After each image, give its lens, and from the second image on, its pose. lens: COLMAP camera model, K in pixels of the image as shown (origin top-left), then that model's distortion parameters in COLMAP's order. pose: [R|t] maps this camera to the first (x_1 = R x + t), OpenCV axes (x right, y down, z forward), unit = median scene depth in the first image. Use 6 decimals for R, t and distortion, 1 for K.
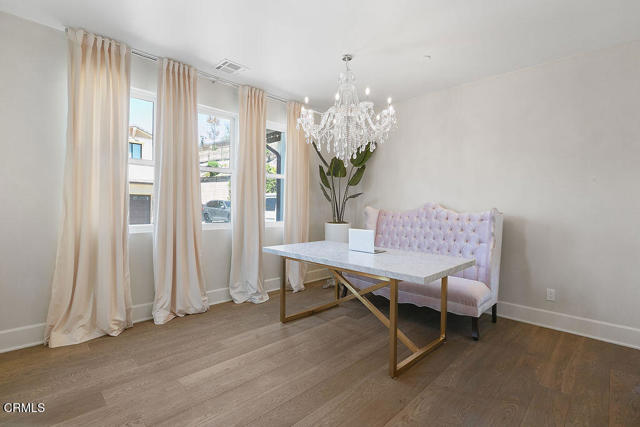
lens RADIAL K [[296.9, 0, 321.8], [0, 296.9, 213.0], [0, 0, 1]] dist [0.002932, 0.001244]
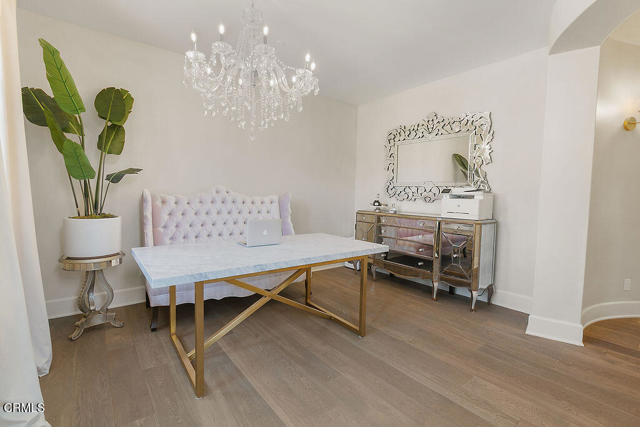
lens RADIAL K [[296.9, 0, 323.6], [0, 296.9, 214.6], [0, 0, 1]] dist [0.002932, 0.001244]
pose [[0.117223, -0.074472, 0.990309, -0.637180], [0.000356, 0.997187, 0.074947, -0.020073], [-0.993105, -0.008433, 0.116920, 0.695339]]
